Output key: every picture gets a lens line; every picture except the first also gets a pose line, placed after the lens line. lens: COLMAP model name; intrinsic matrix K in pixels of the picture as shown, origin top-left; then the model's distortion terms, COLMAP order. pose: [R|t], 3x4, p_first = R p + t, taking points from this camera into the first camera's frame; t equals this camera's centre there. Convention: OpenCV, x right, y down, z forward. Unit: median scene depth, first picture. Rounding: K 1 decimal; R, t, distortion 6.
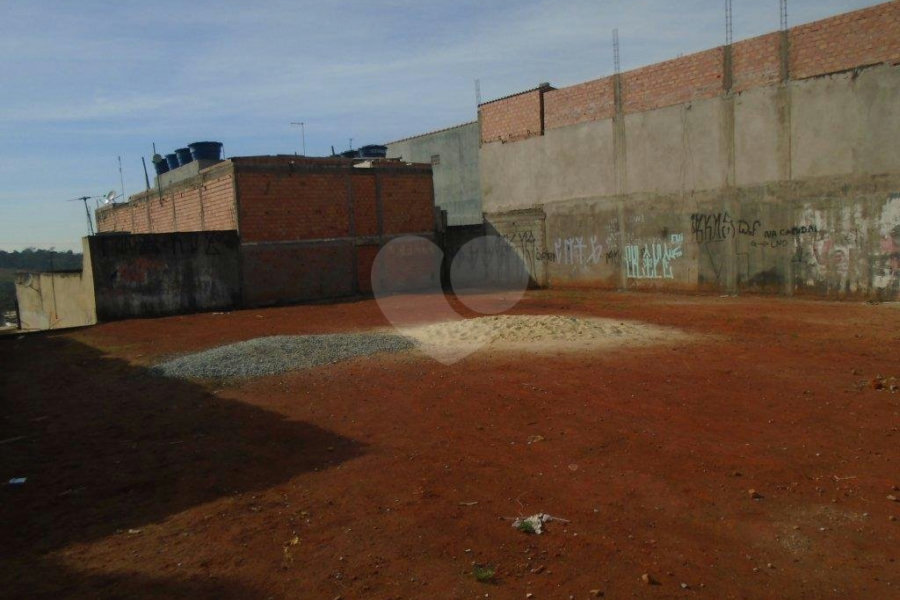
lens RADIAL K [[677.2, 0, 450.0], [0, 677.2, 300.0], [0, 0, 1]] dist [-0.038323, 0.023082]
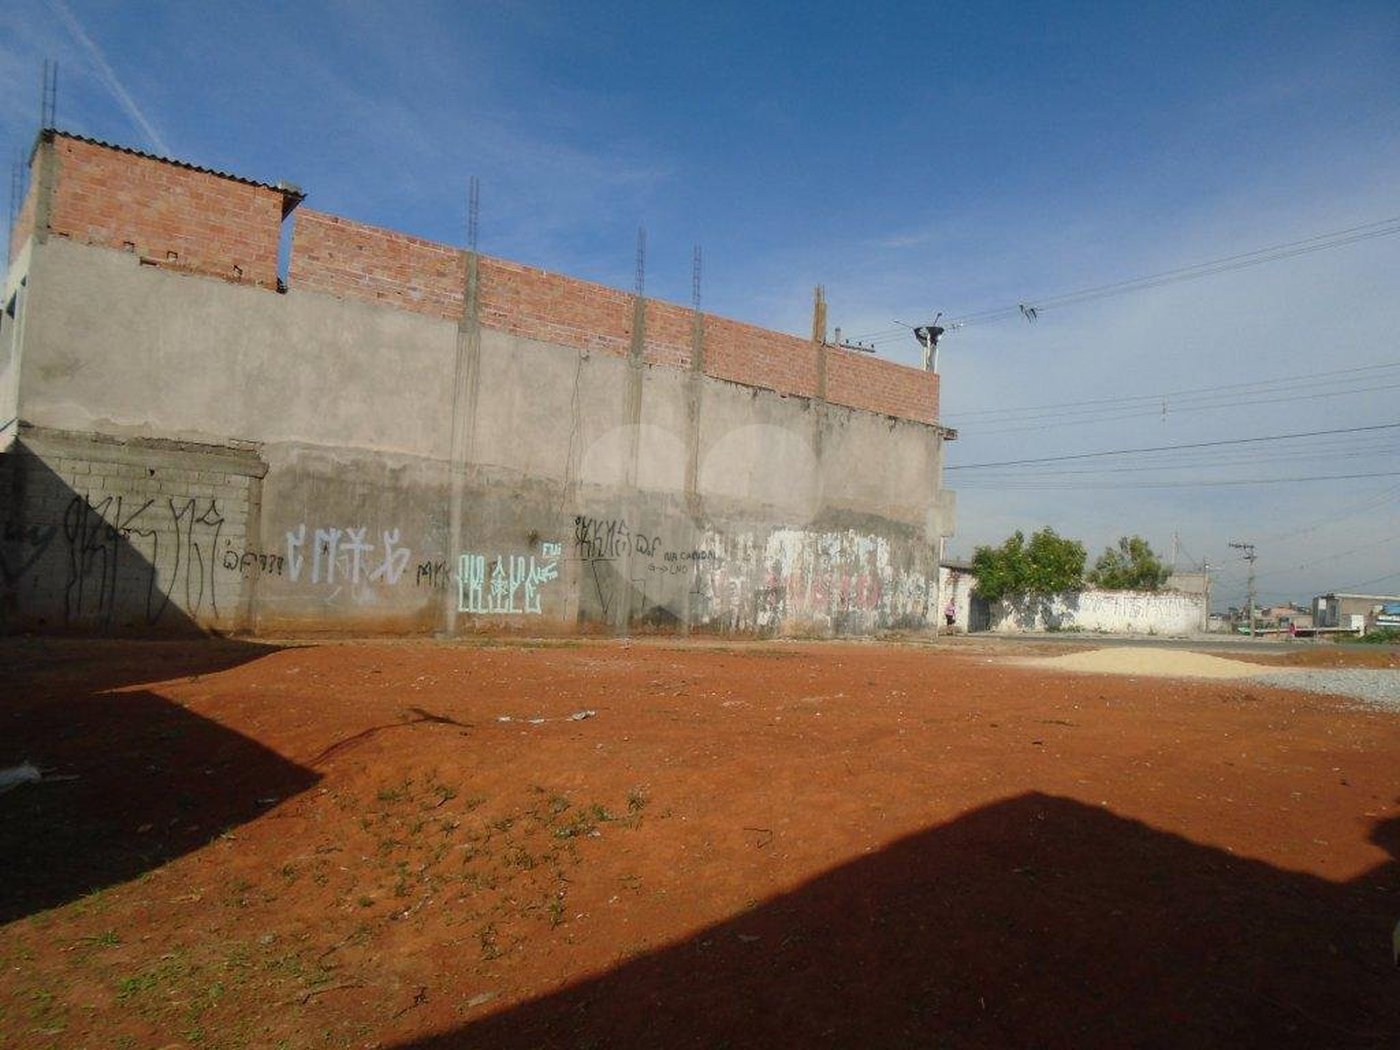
lens RADIAL K [[1053.7, 0, 700.0], [0, 1053.7, 525.0], [0, 0, 1]] dist [-0.039046, 0.024530]
pose [[-0.016122, 0.106481, 0.994184, -0.606852], [0.044981, 0.993384, -0.105666, -0.004315], [-0.998858, 0.043016, -0.020805, 0.825535]]
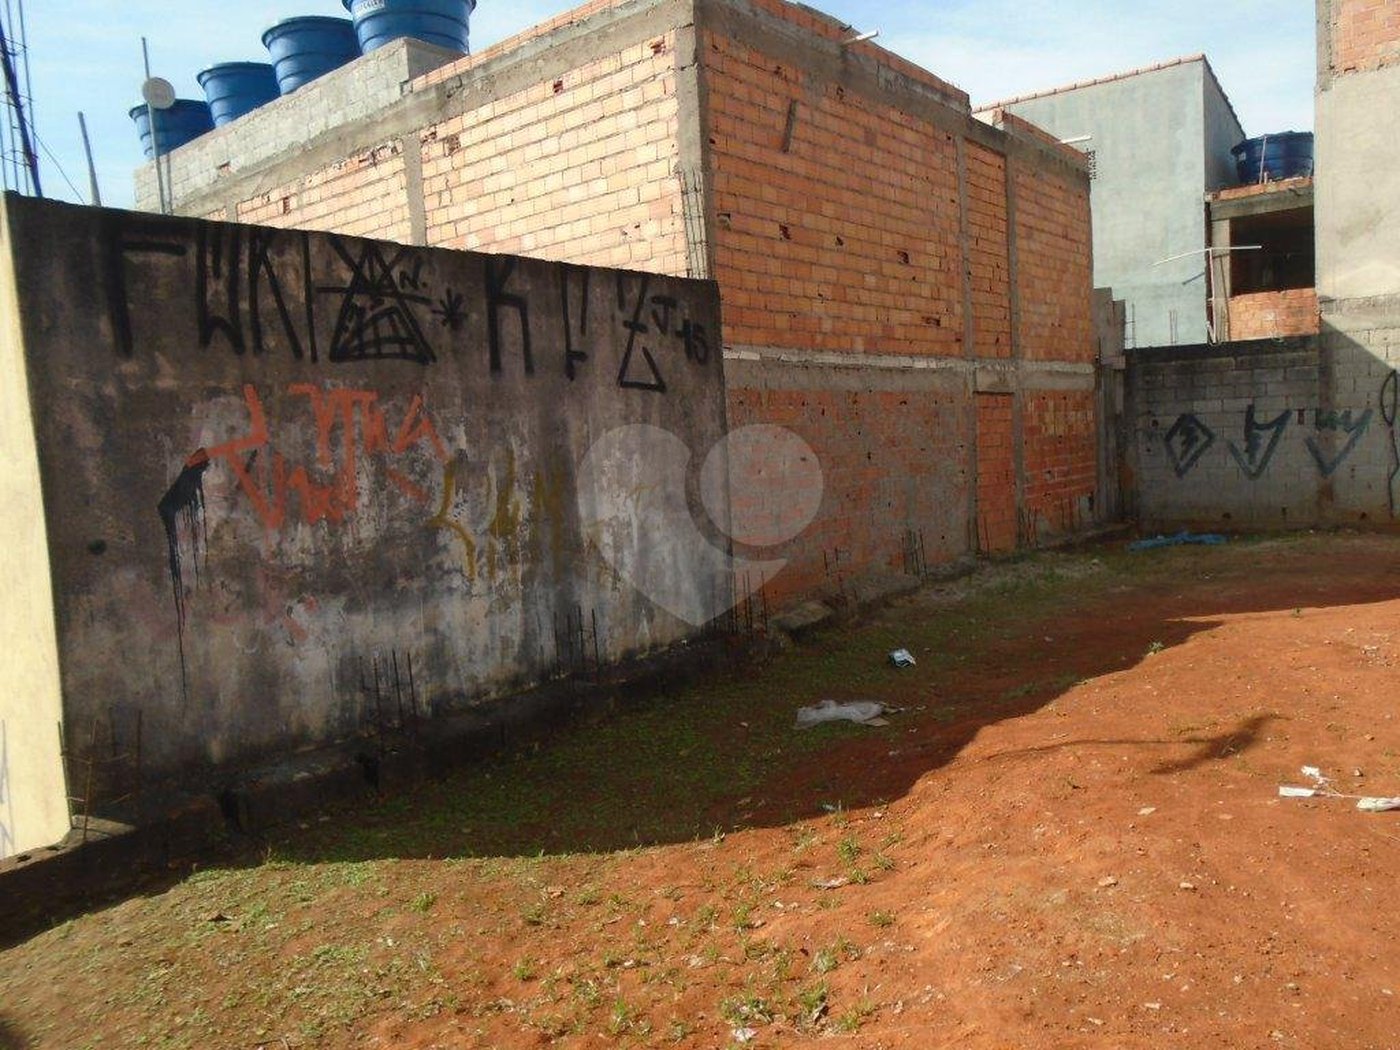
lens RADIAL K [[1053.7, 0, 700.0], [0, 1053.7, 525.0], [0, 0, 1]] dist [-0.039046, 0.024530]
pose [[0.977035, -0.011436, 0.212774, -0.426806], [0.016157, 0.999660, -0.020458, -0.021374], [-0.212468, 0.023426, 0.976887, 0.730427]]
